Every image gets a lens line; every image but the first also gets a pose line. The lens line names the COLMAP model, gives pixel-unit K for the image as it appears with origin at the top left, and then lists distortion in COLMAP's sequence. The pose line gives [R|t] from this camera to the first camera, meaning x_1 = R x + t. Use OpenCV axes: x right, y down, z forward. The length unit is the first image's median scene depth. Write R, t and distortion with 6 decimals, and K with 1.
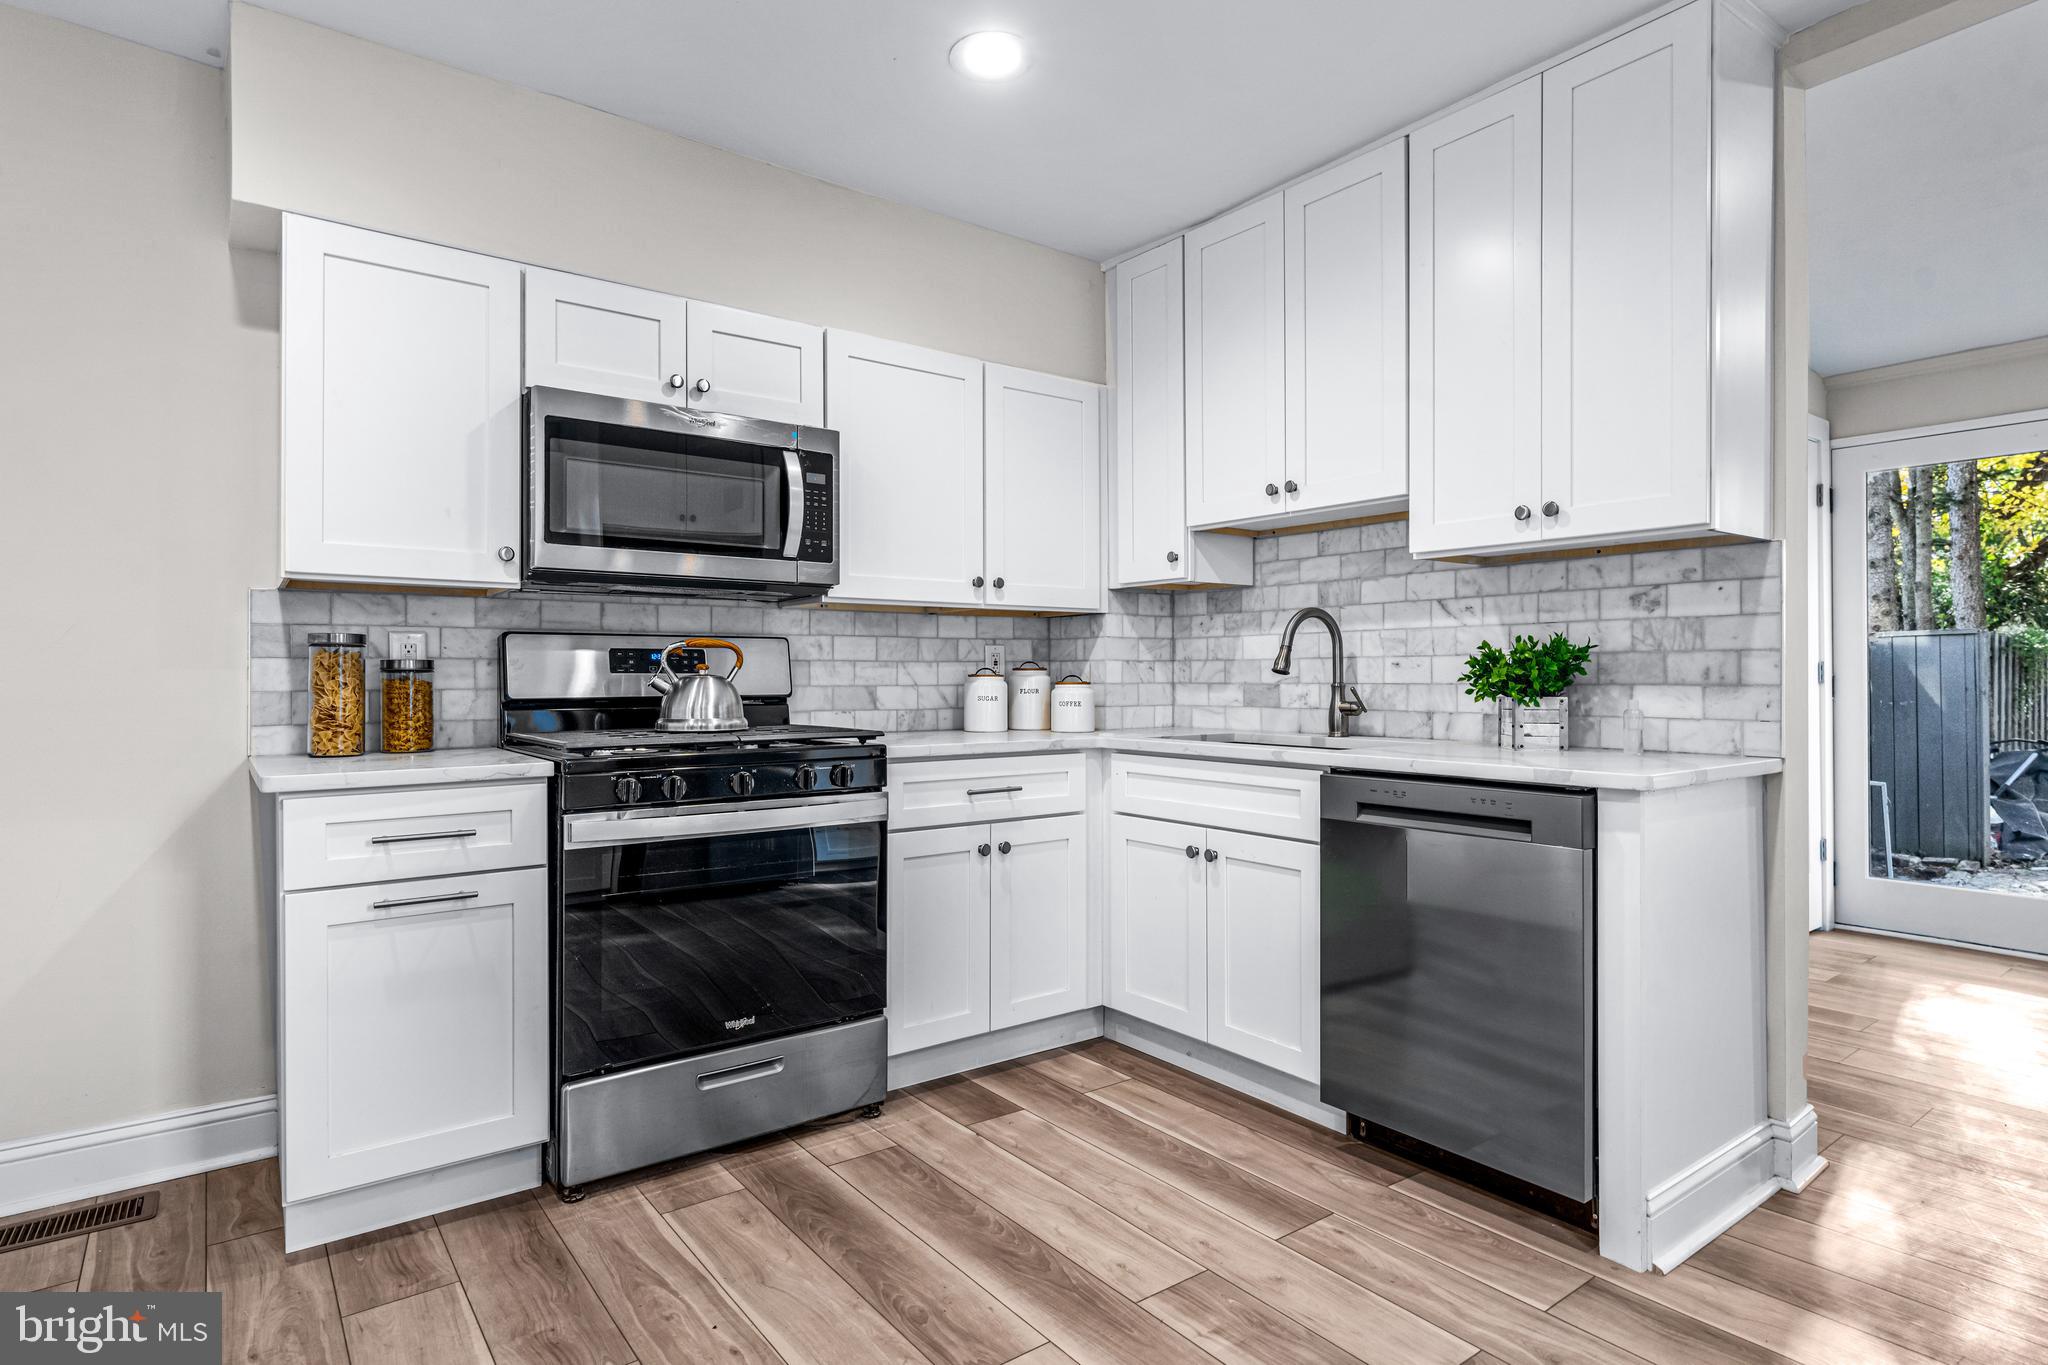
lens RADIAL K [[1077.7, 0, 1029.6], [0, 1077.7, 670.3], [0, 0, 1]] dist [0.001233, -0.000362]
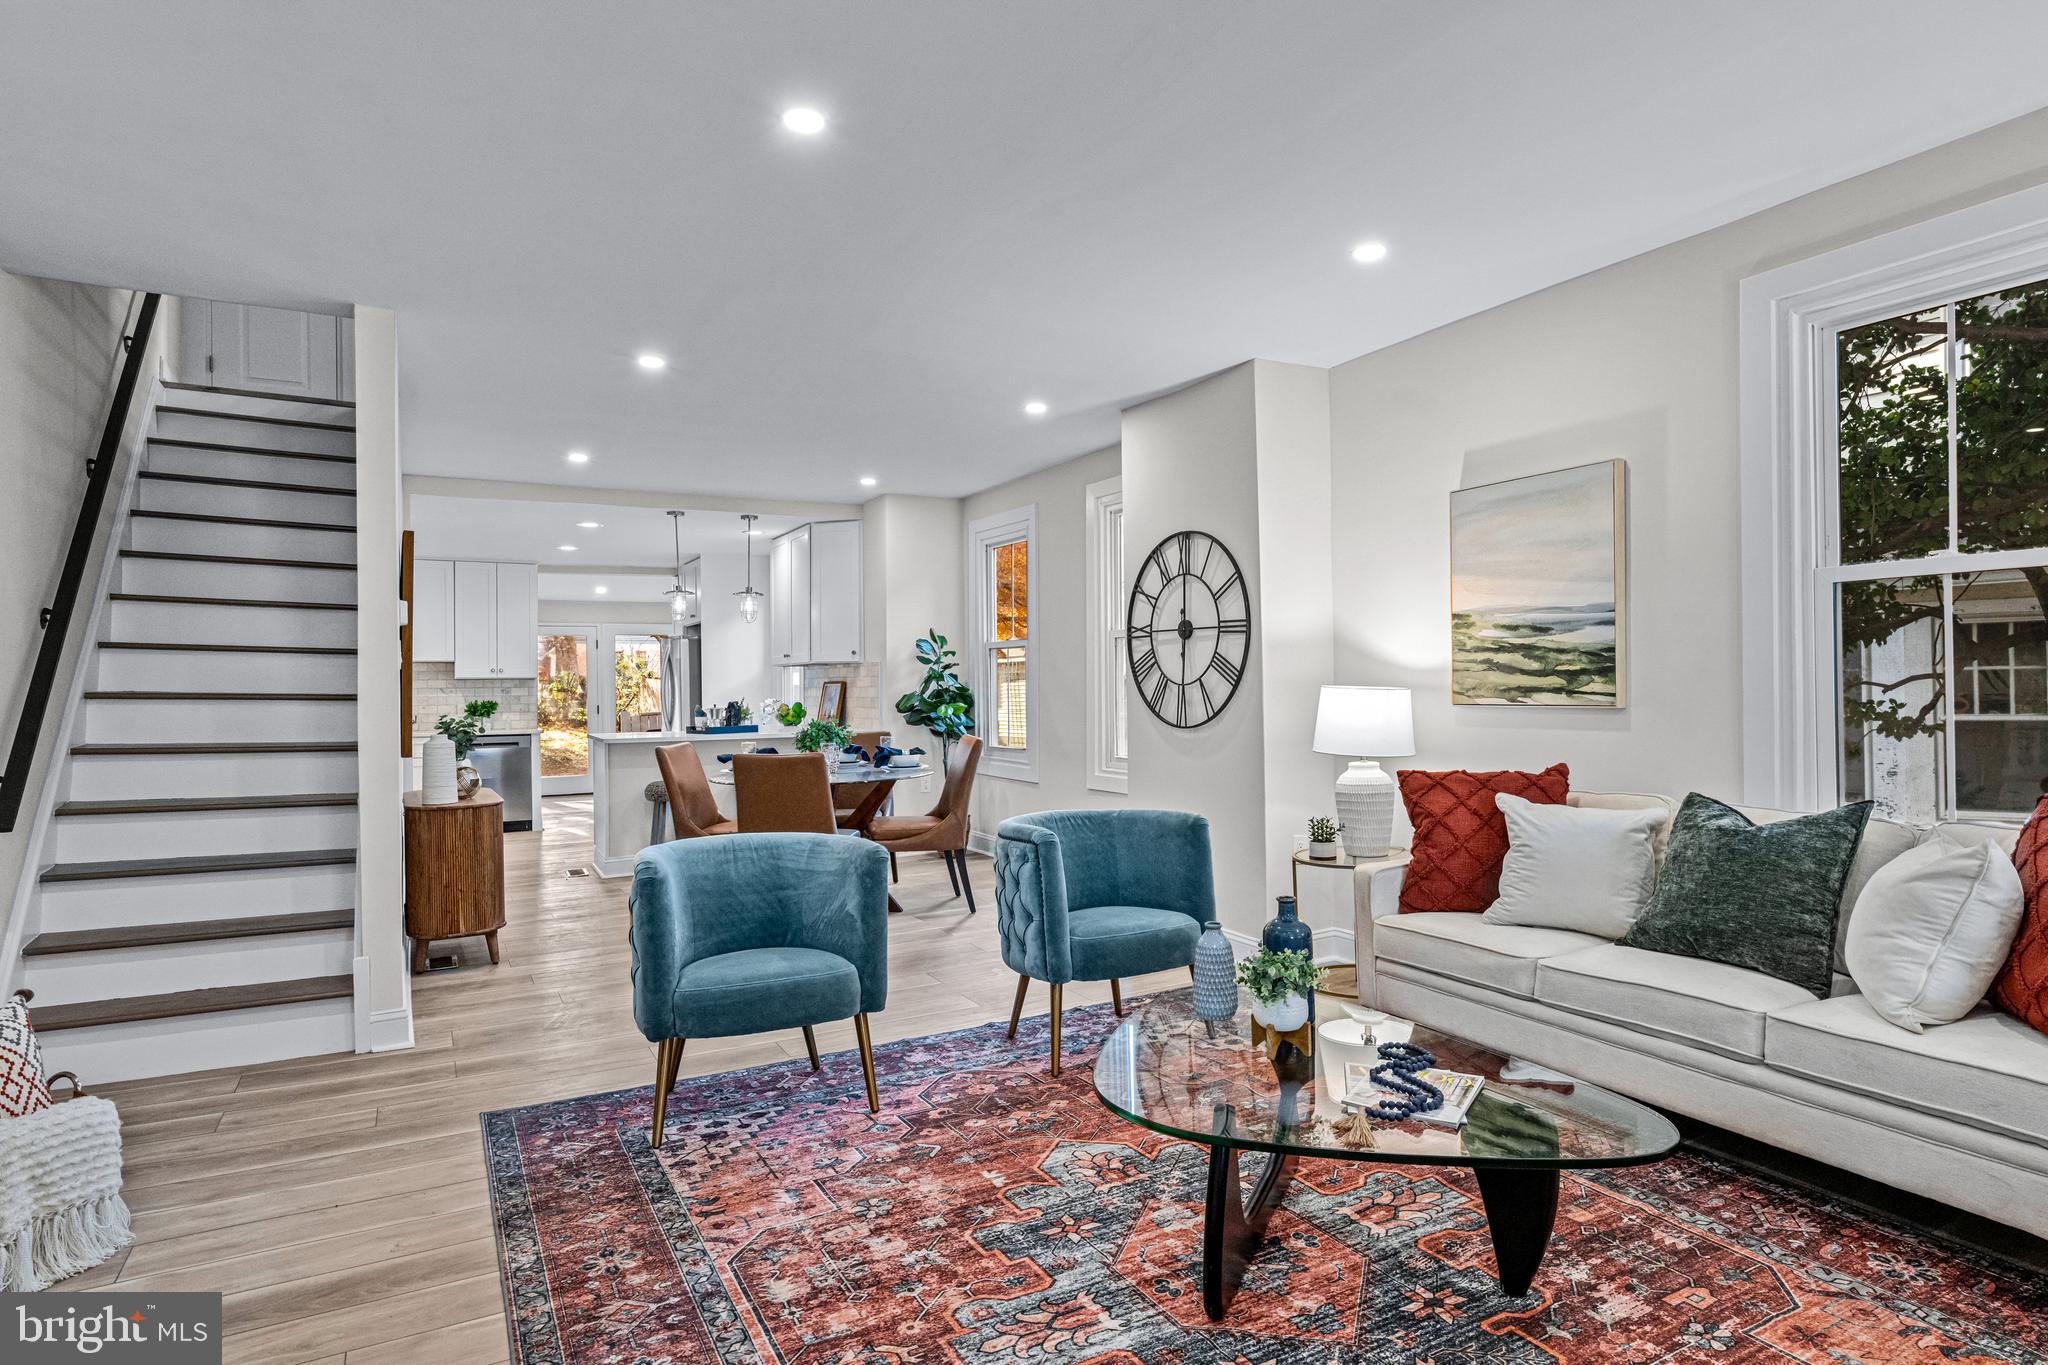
lens RADIAL K [[1106.5, 0, 1025.1], [0, 1106.5, 688.9], [0, 0, 1]] dist [0.001836, -0.000161]
pose [[0.148546, 0.000819, 0.988905, -2.693600], [0.006192, 0.999979, -0.001759, -0.045468], [-0.988886, 0.006384, 0.148538, -1.276443]]
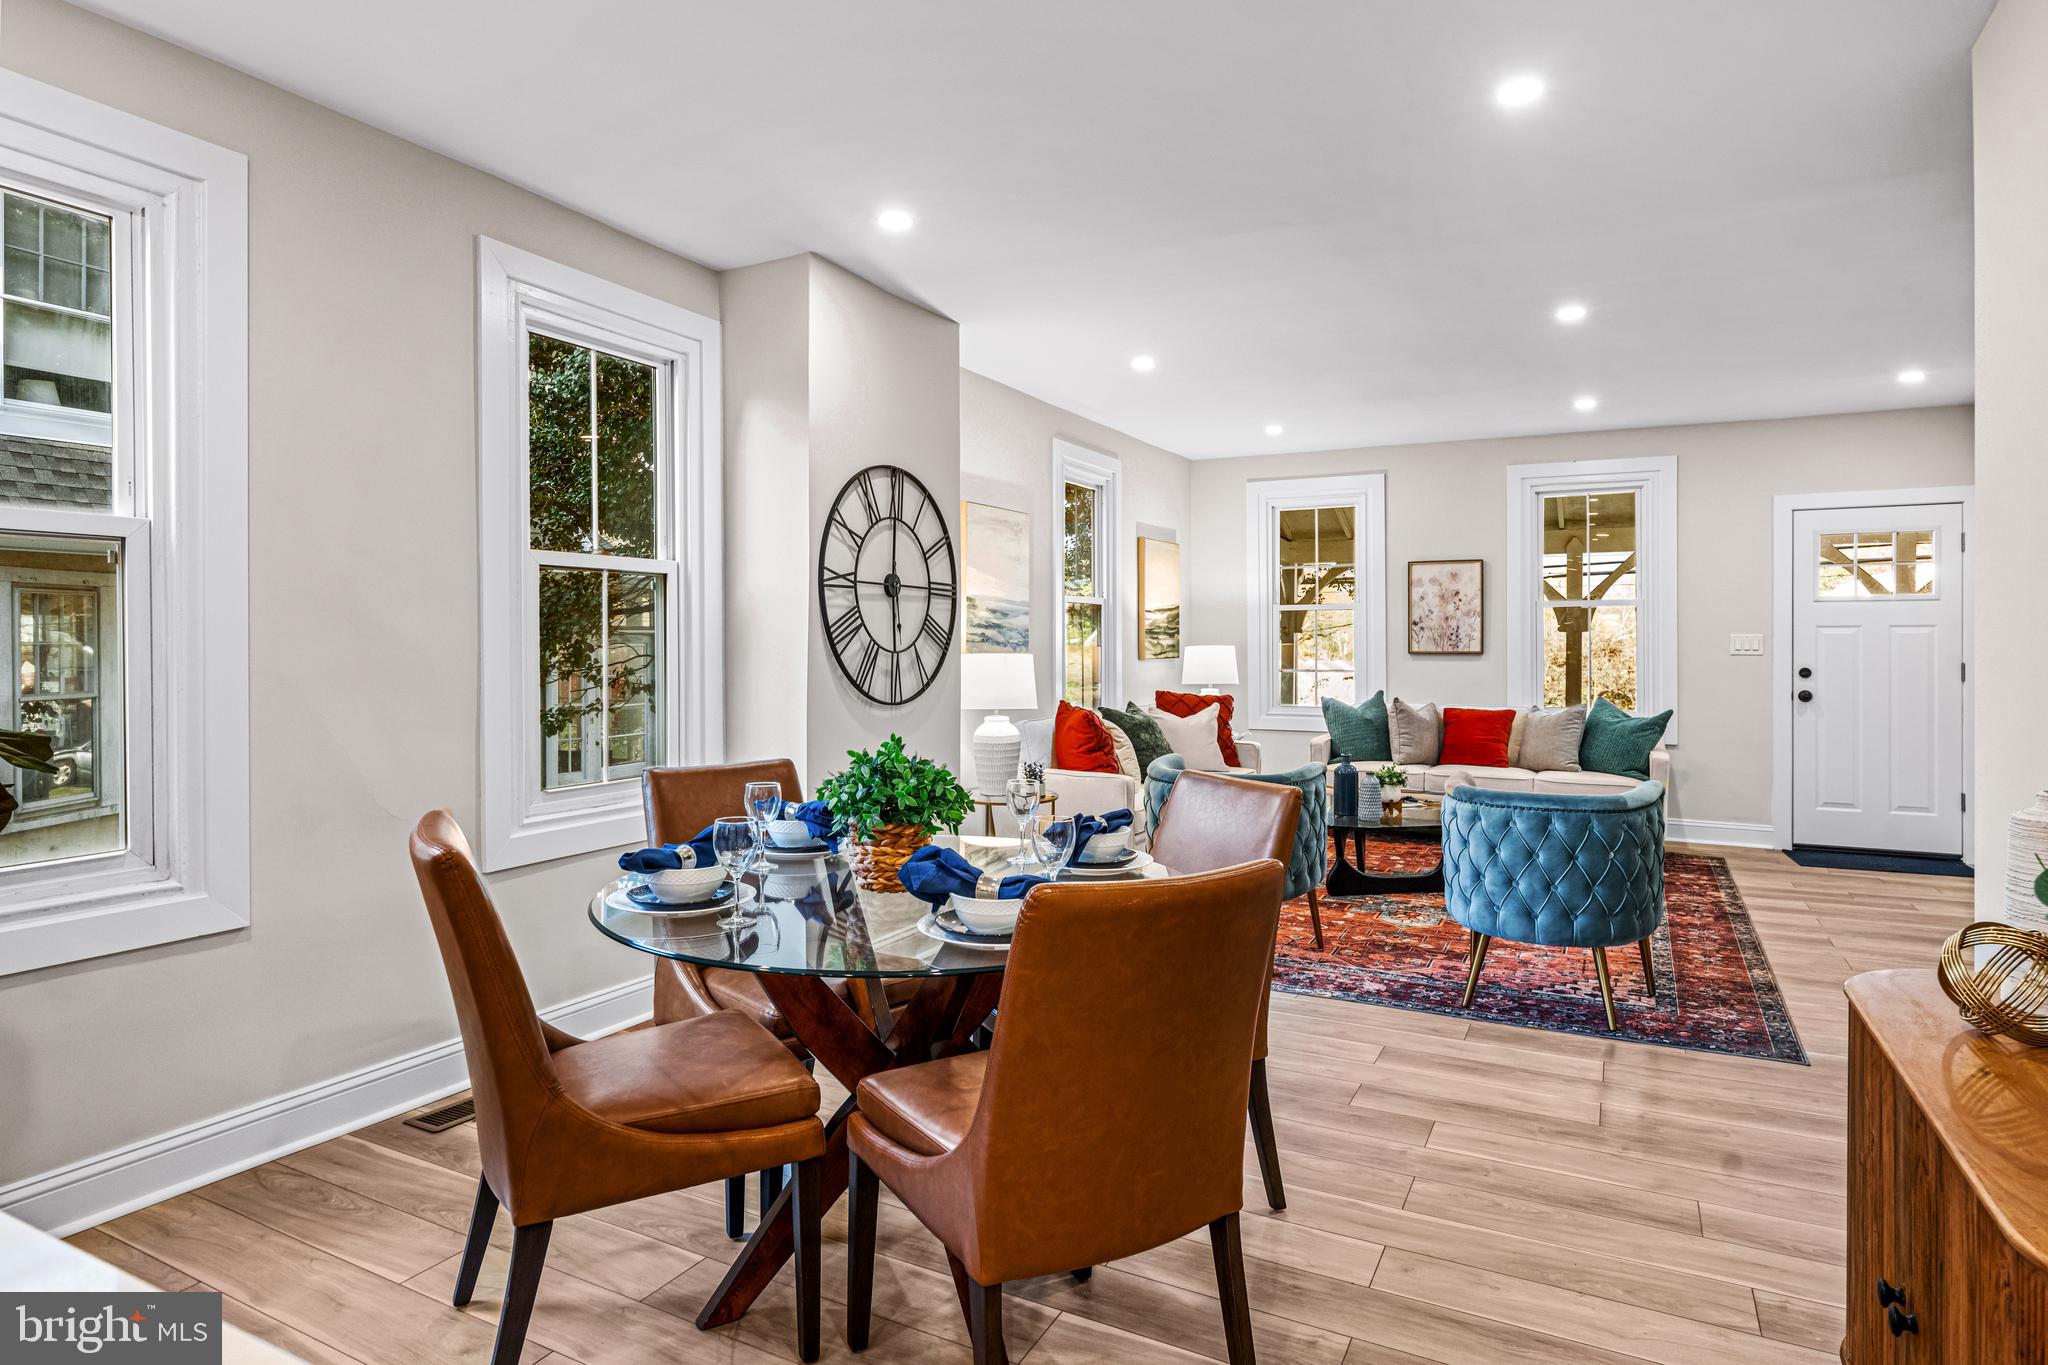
lens RADIAL K [[1153.0, 0, 1025.6], [0, 1153.0, 643.3], [0, 0, 1]] dist [0.004197, 0.000729]
pose [[-0.903718, 0.008128, -0.428052, -0.493189], [0.009960, 0.999948, -0.002040, -0.059872], [0.428013, -0.006107, -0.903752, 0.131185]]
